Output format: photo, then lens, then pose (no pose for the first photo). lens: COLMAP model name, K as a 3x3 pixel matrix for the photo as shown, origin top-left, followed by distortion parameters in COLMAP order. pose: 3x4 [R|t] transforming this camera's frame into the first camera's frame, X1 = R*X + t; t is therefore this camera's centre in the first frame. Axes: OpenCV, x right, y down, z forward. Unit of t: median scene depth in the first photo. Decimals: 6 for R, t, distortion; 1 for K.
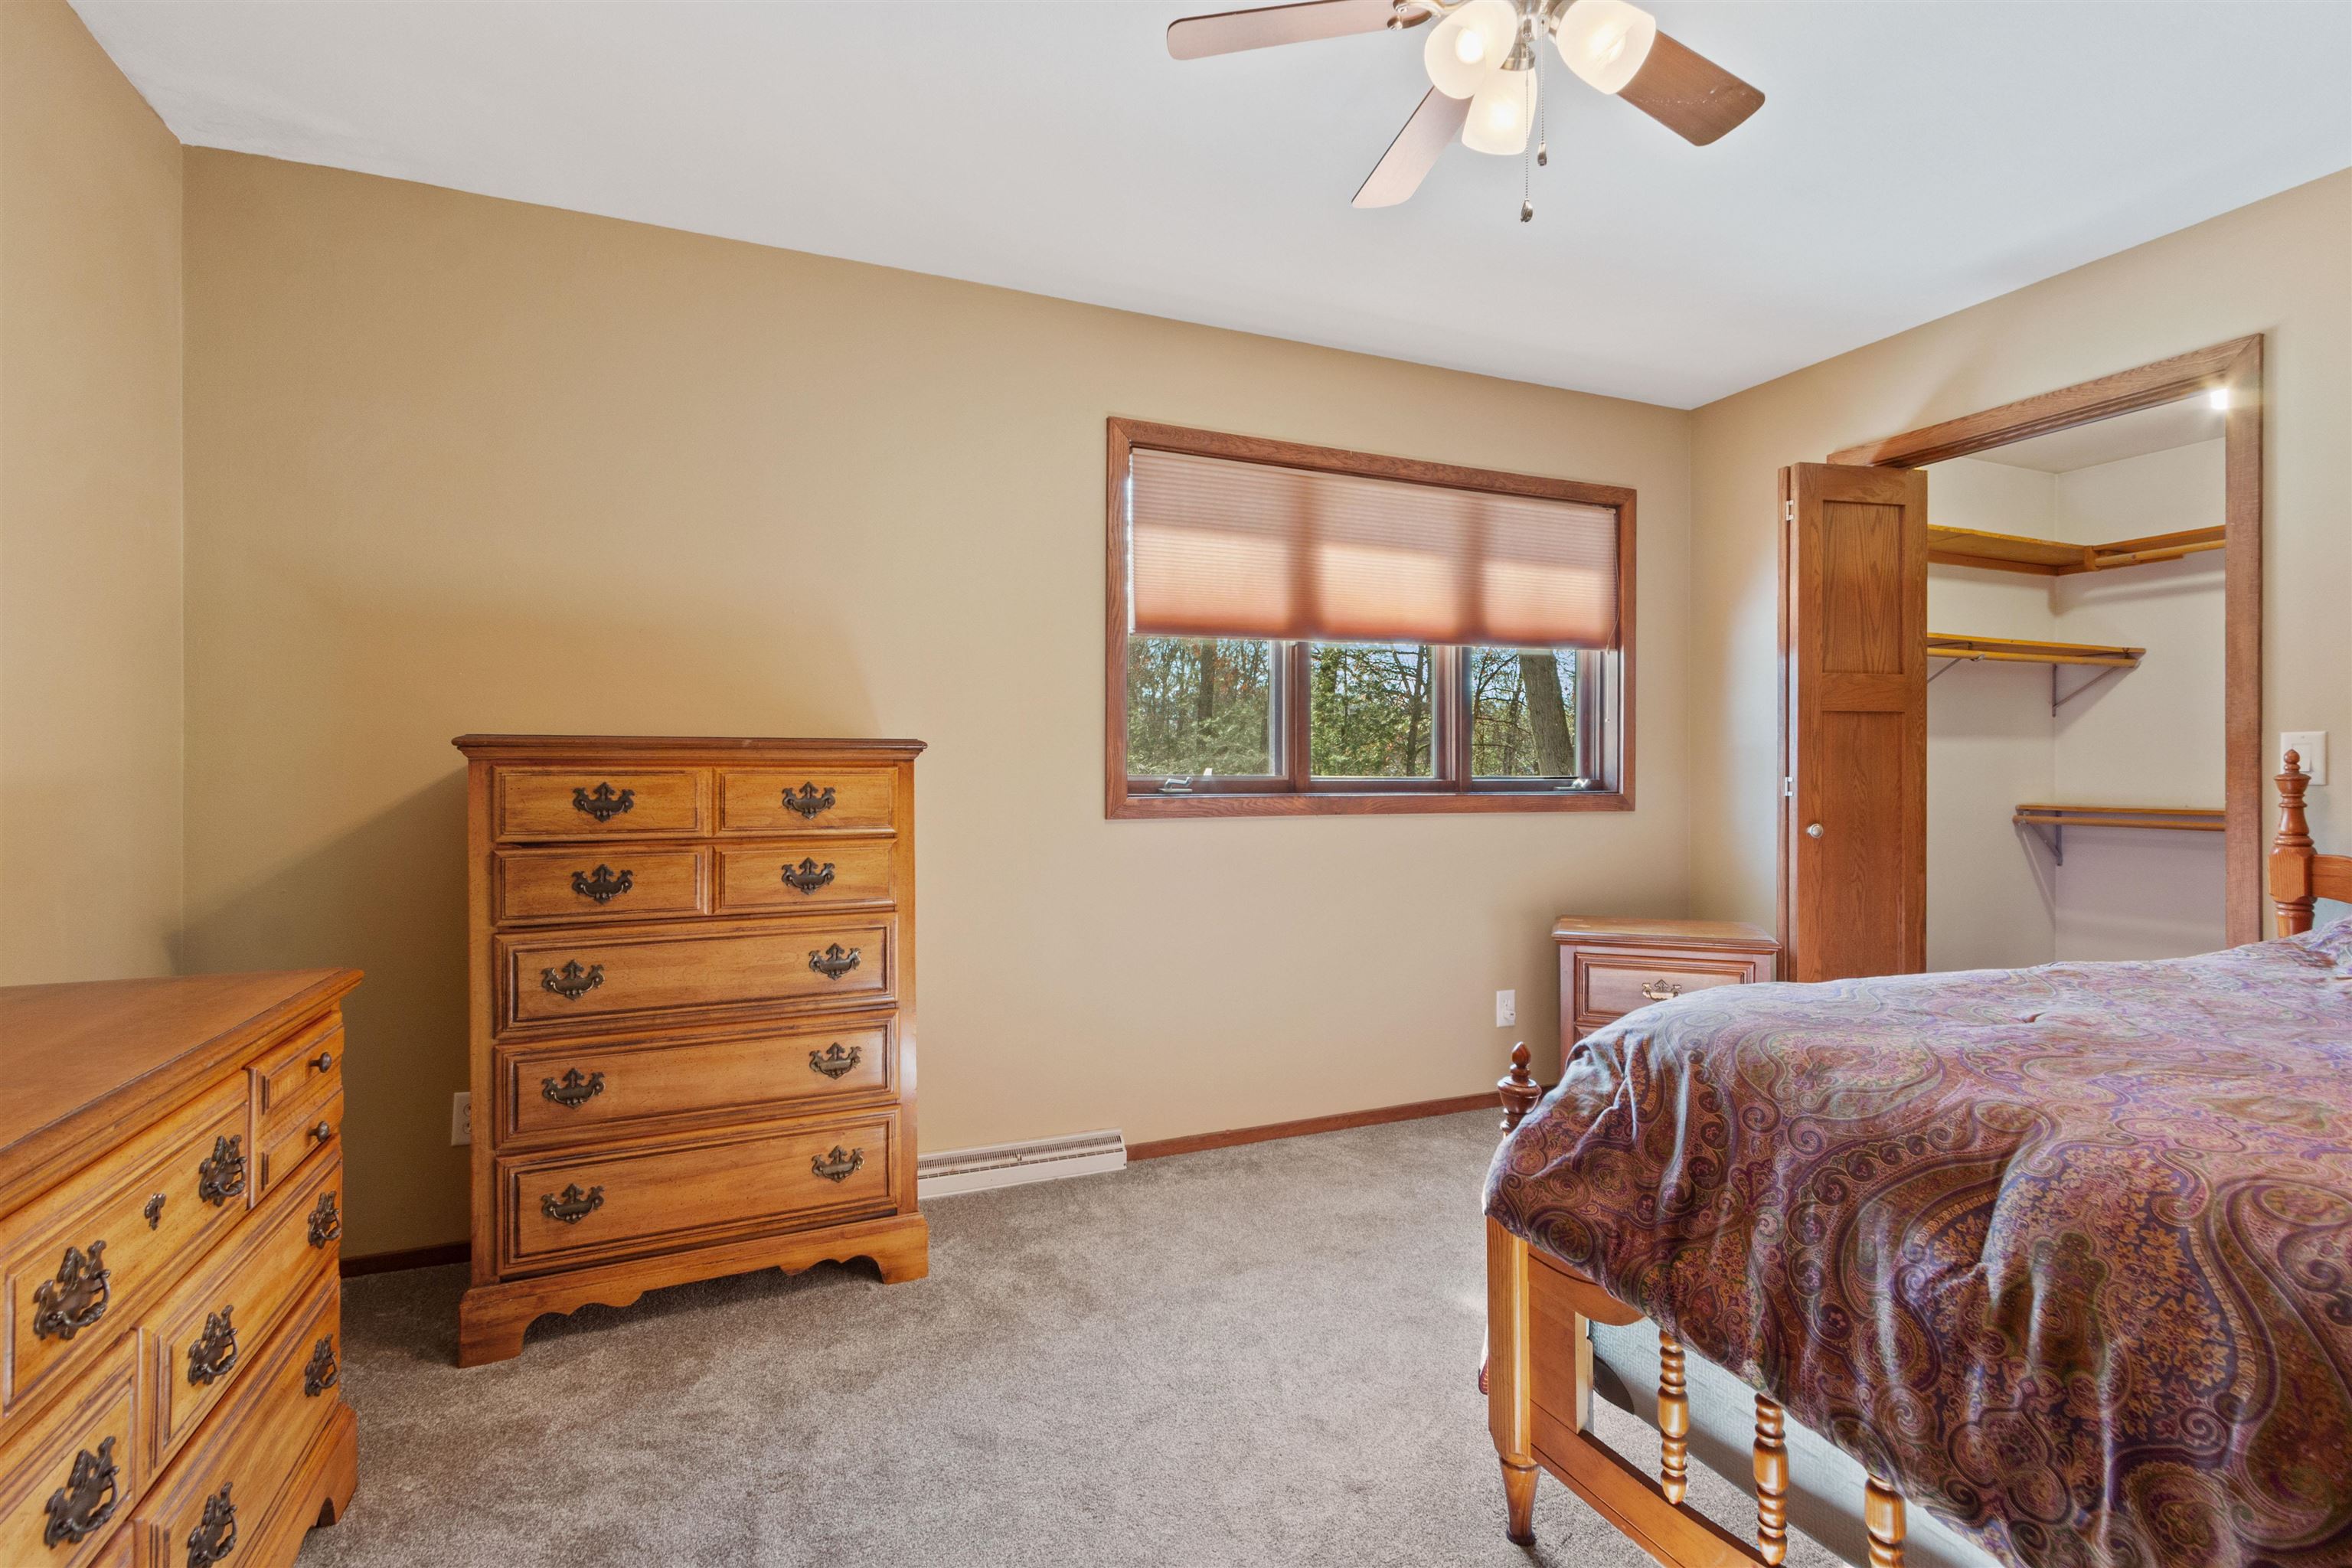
lens RADIAL K [[1096.5, 0, 1185.3], [0, 1096.5, 780.5], [0, 0, 1]] dist [0.004465, -0.001245]
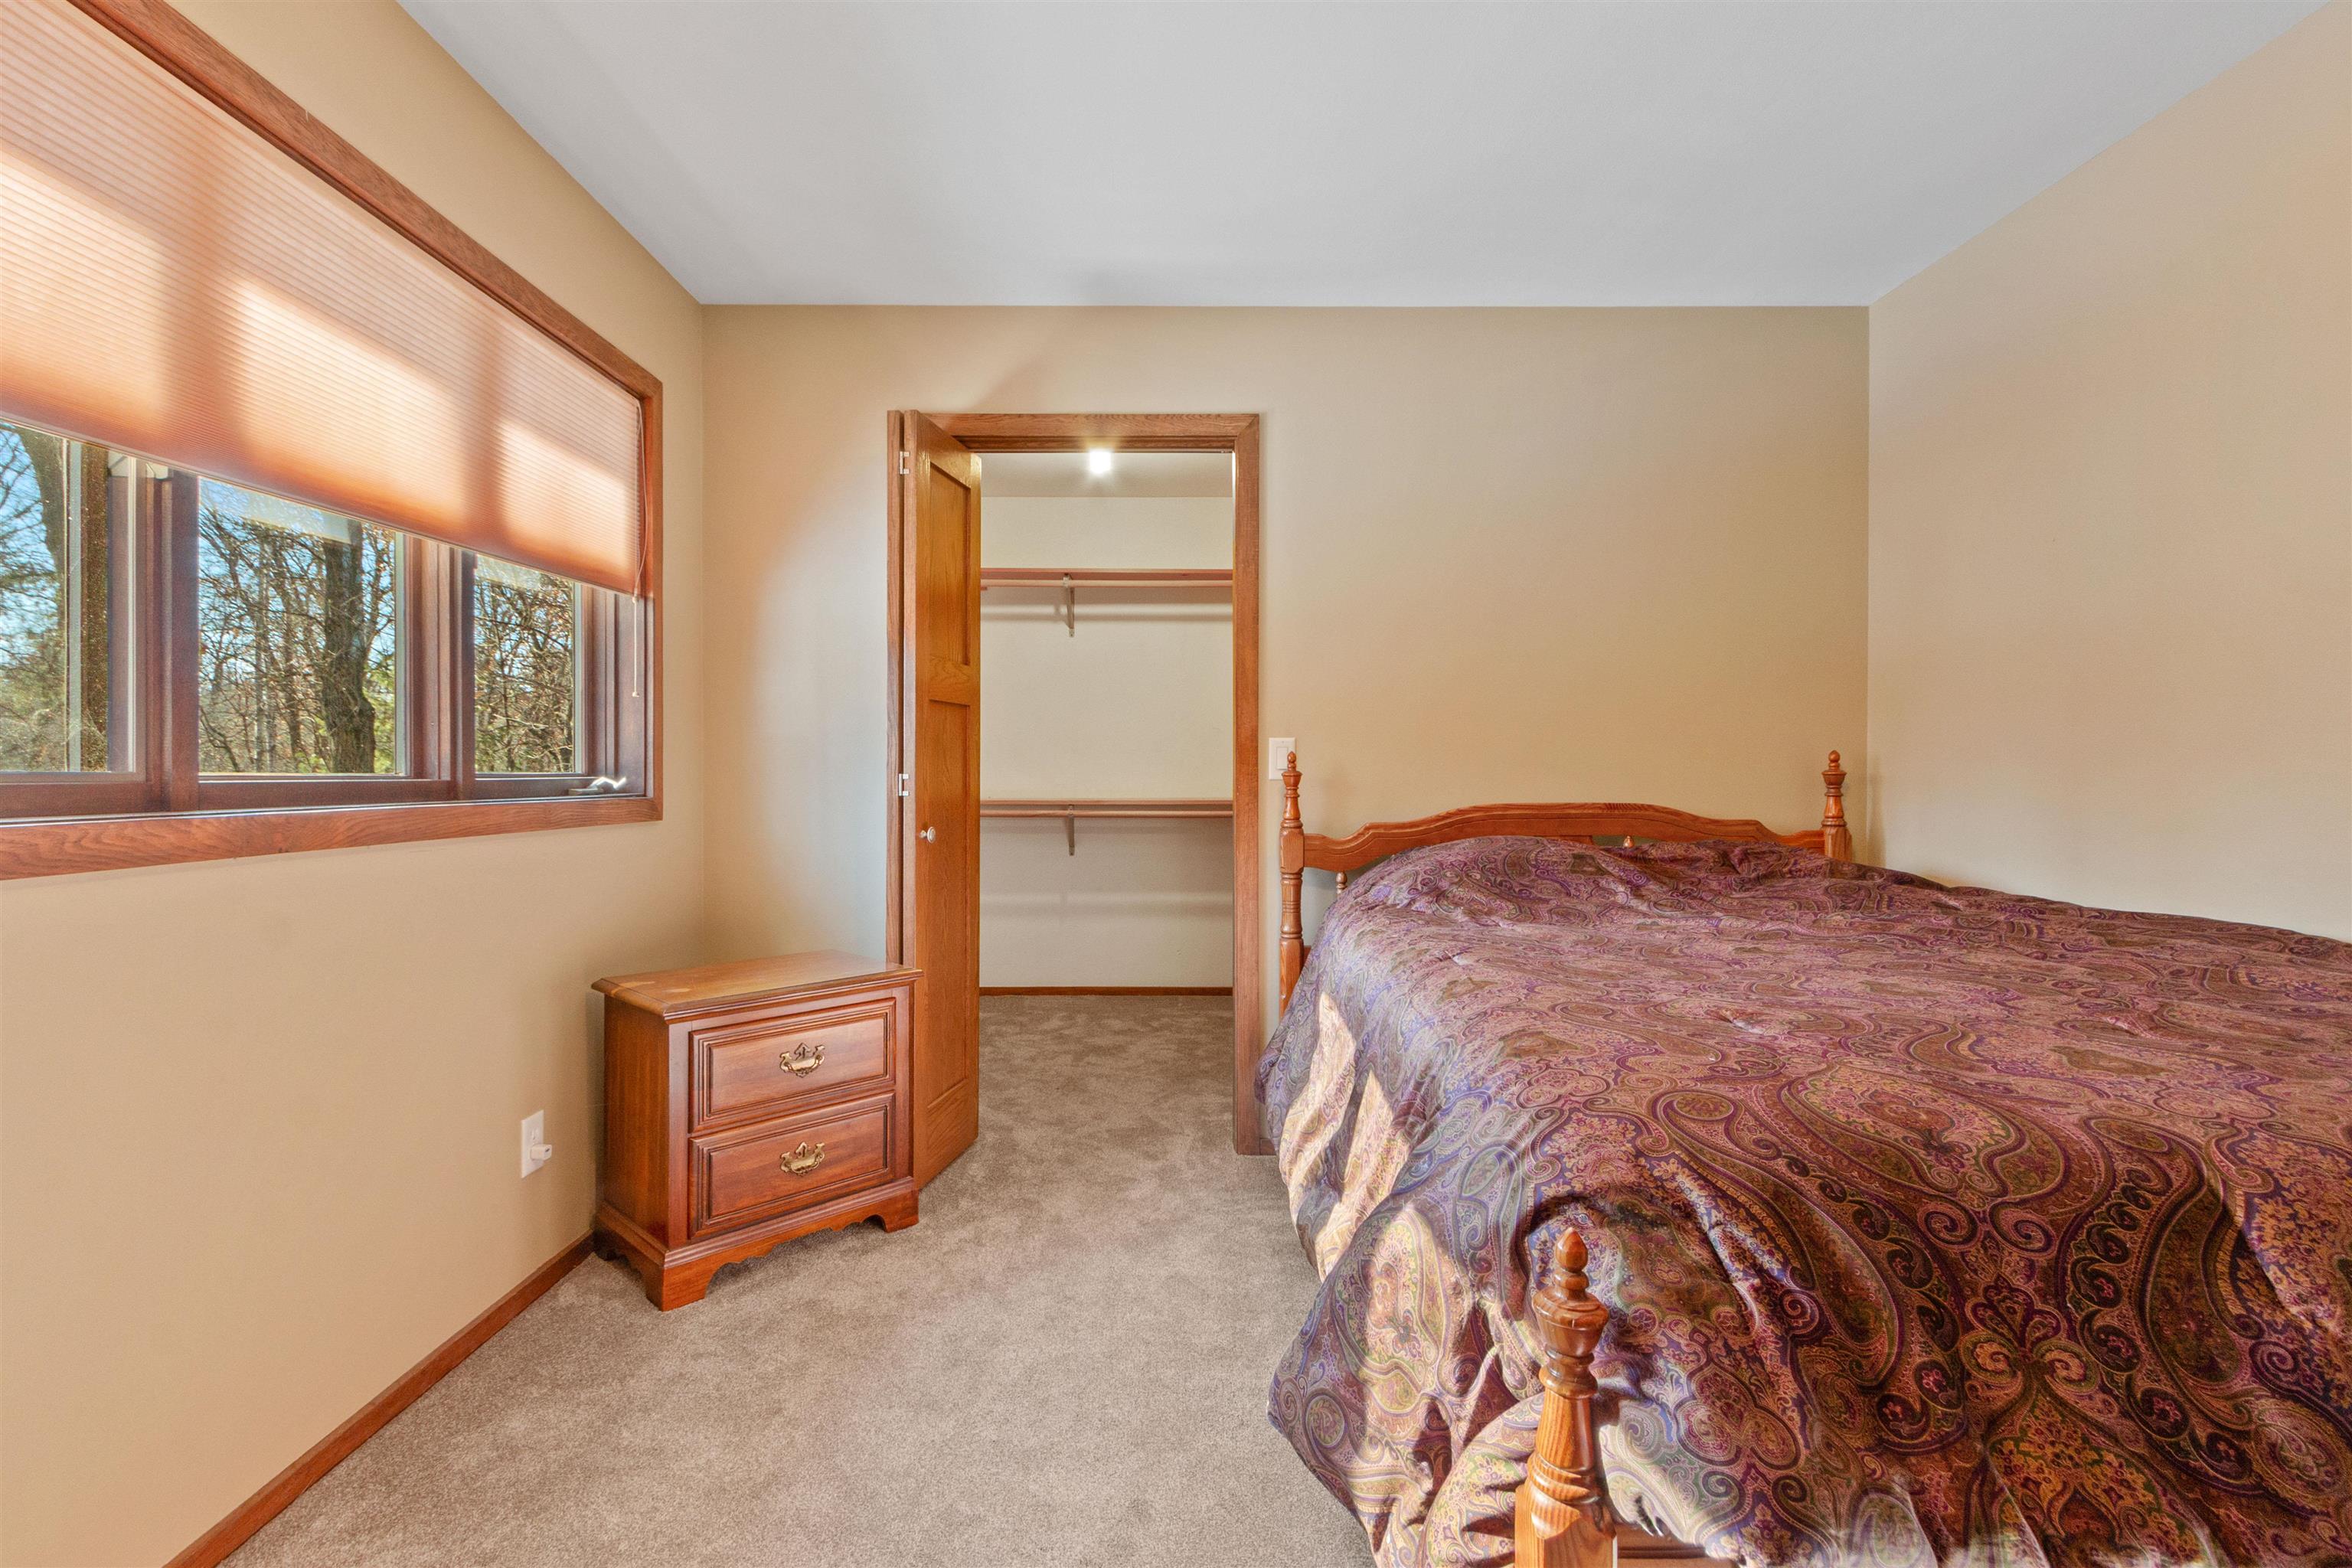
lens RADIAL K [[1096.5, 0, 1163.7], [0, 1096.5, 777.1], [0, 0, 1]] dist [0.004465, -0.001245]
pose [[0.396394, -0.004513, 0.918070, -0.149698], [0.001222, 0.999990, 0.004388, -0.003728], [-0.918080, -0.000618, 0.396395, 0.450804]]
